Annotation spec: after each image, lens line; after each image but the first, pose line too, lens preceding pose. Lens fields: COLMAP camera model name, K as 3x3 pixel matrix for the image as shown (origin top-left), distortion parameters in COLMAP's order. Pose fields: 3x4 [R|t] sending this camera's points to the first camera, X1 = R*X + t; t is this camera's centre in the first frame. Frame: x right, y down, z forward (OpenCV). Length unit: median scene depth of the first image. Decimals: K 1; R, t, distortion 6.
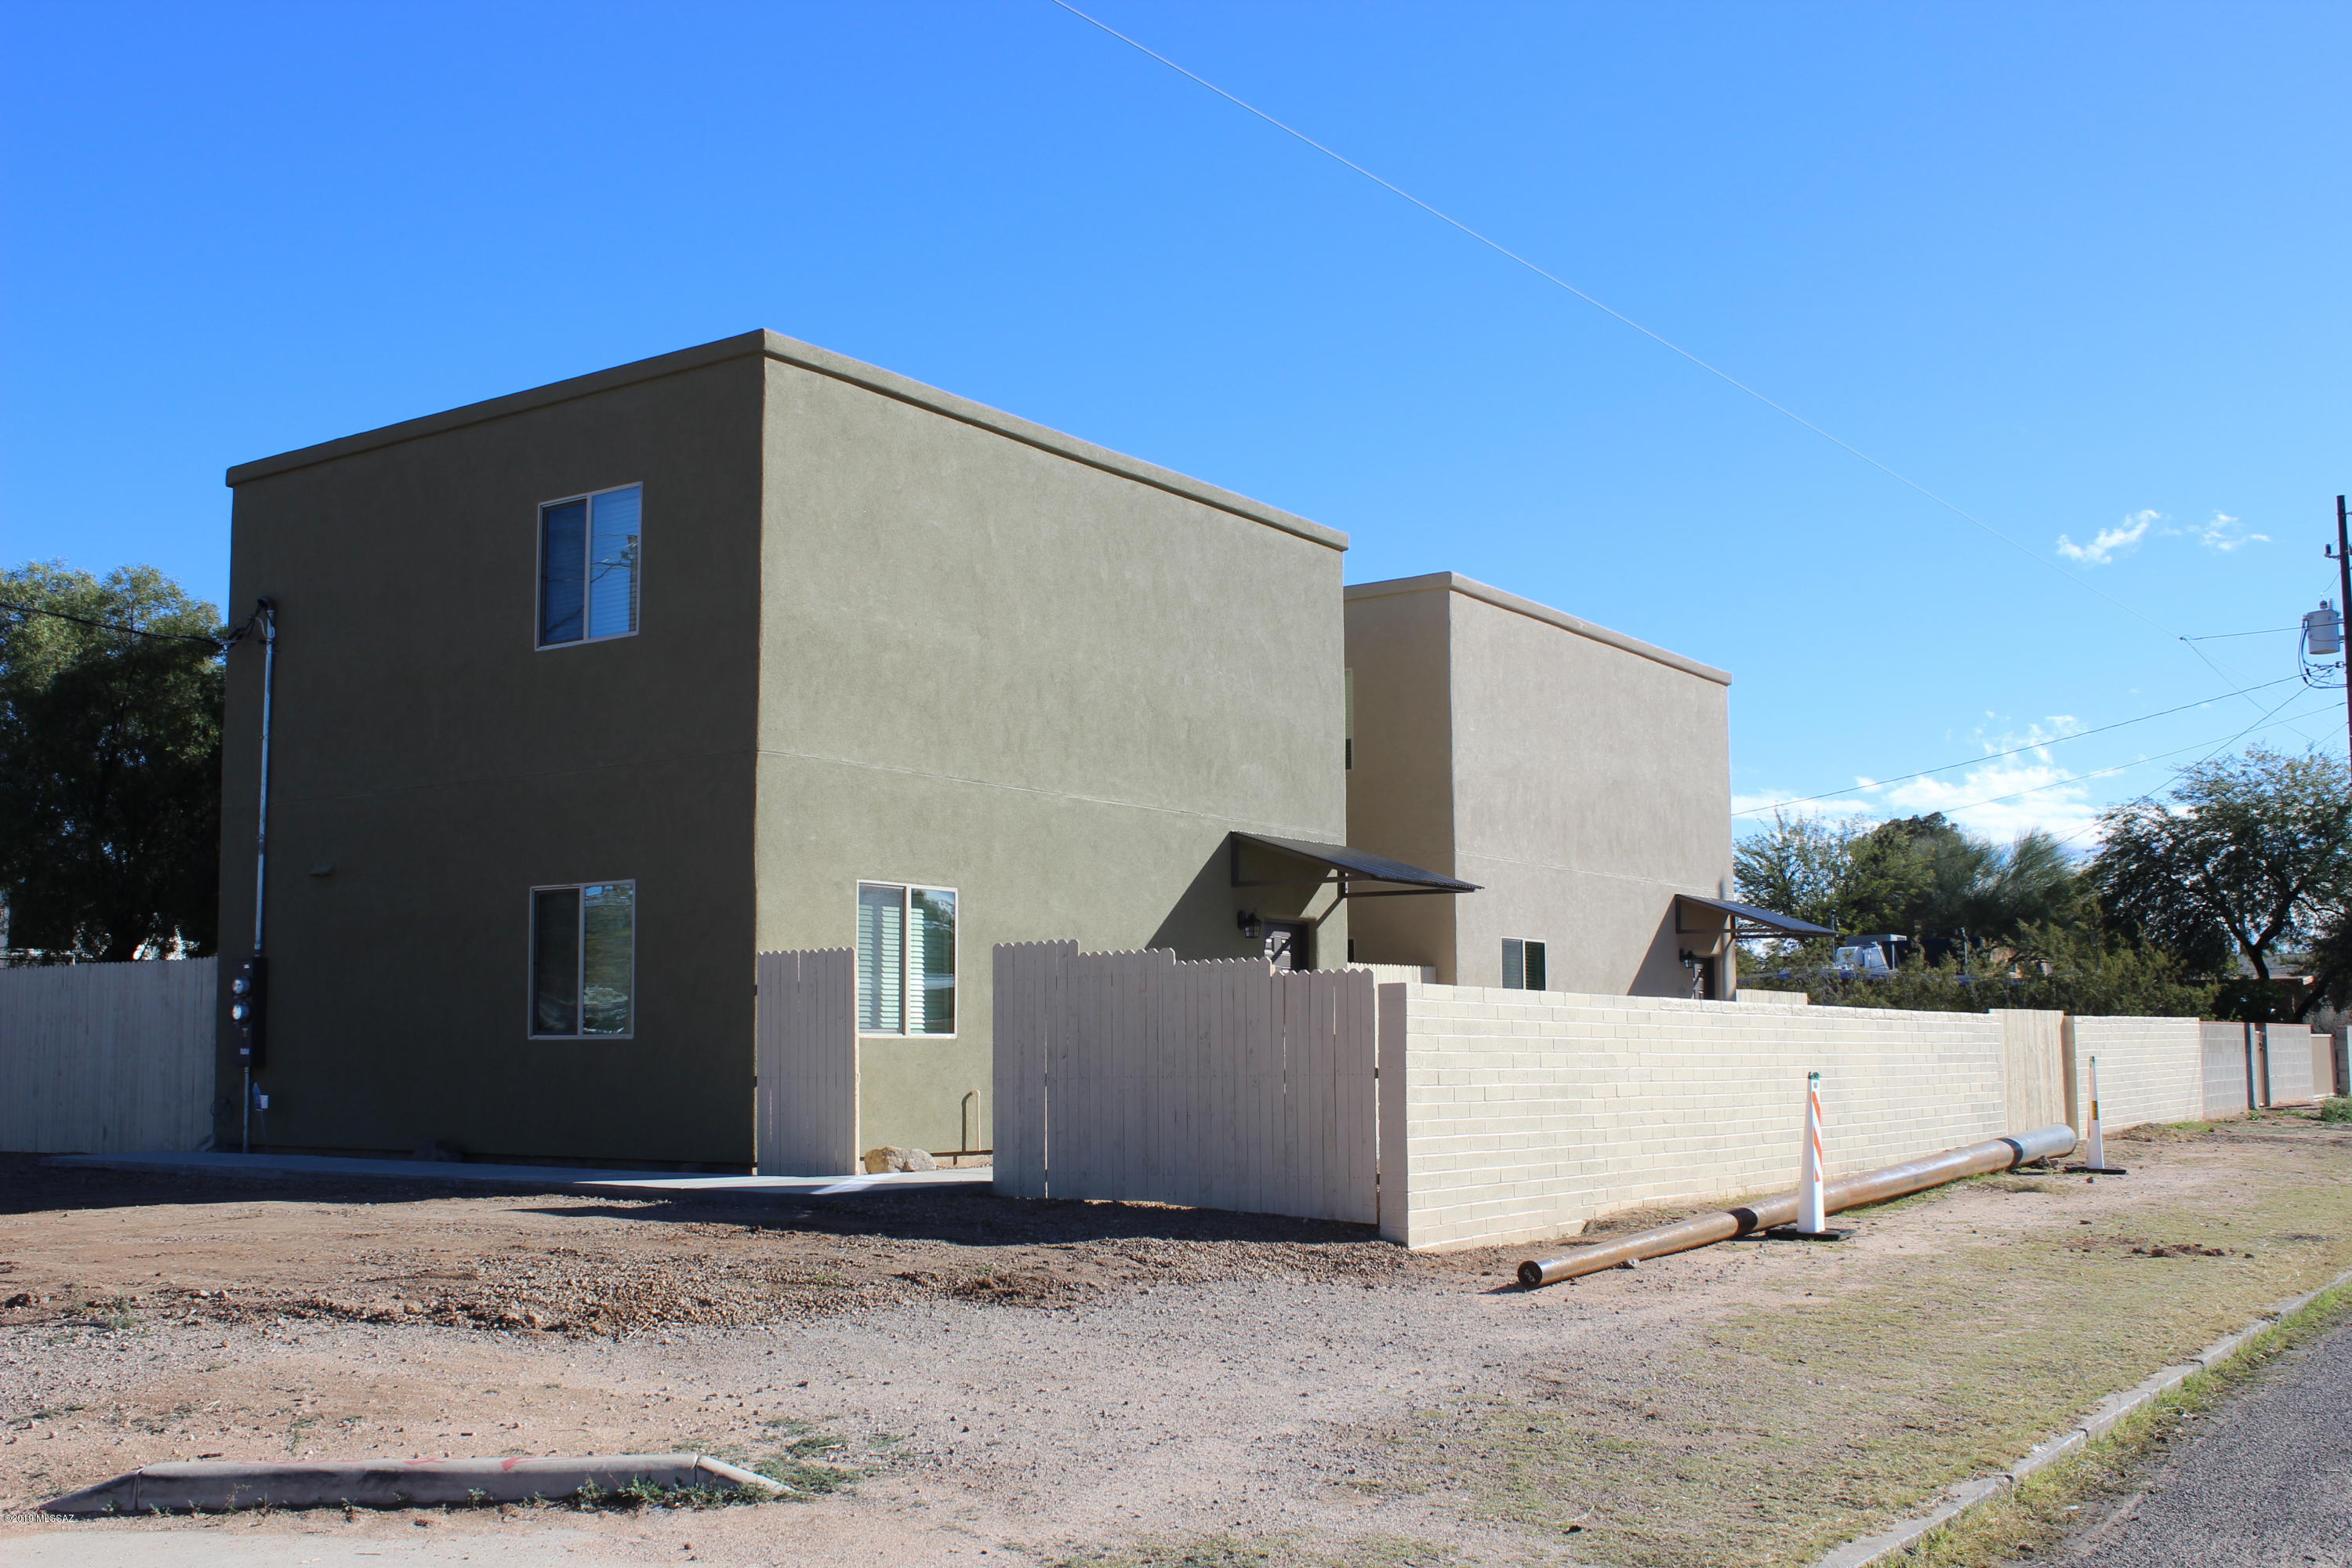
lens RADIAL K [[2582.8, 0, 1175.8], [0, 2582.8, 802.4], [0, 0, 1]] dist [-0.016977, 0.000000]
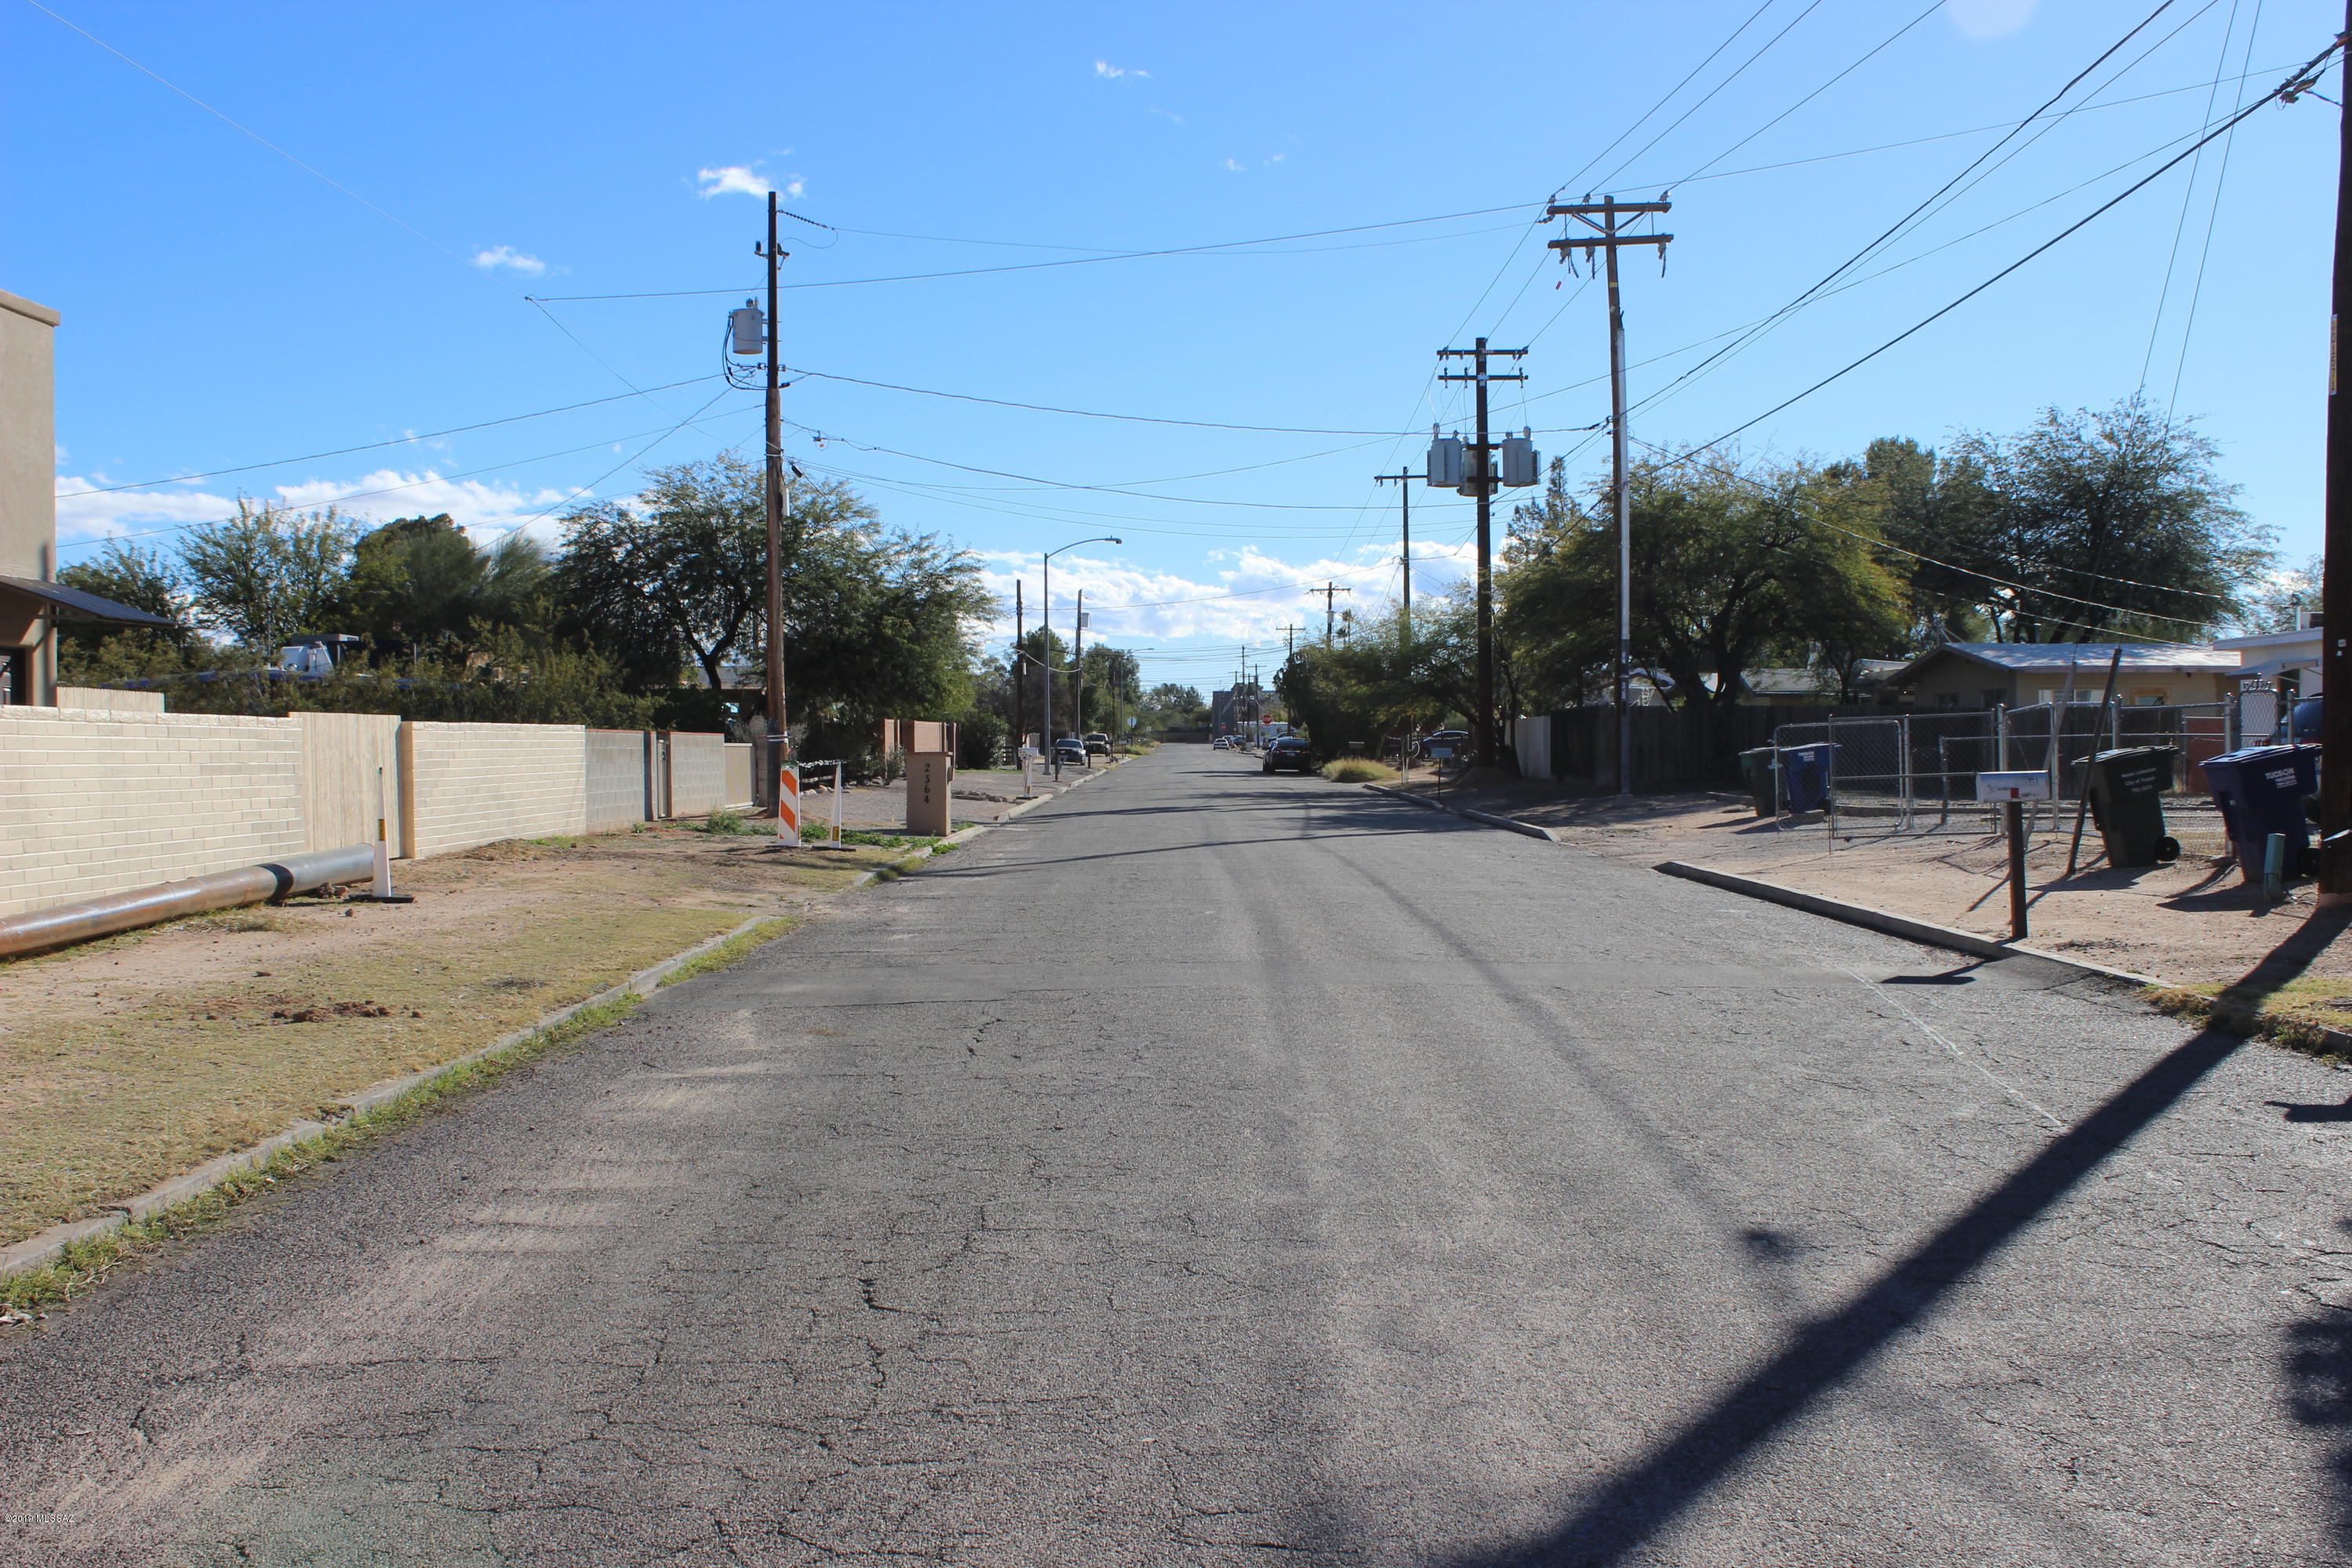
lens RADIAL K [[2582.8, 0, 1177.1], [0, 2582.8, 775.9], [0, 0, 1]] dist [-0.016977, 0.000000]
pose [[0.852459, -0.002030, 0.522791, 0.081018], [-0.051854, 0.994733, 0.088416, 0.006789], [-0.520217, -0.102480, 0.847863, 0.079080]]
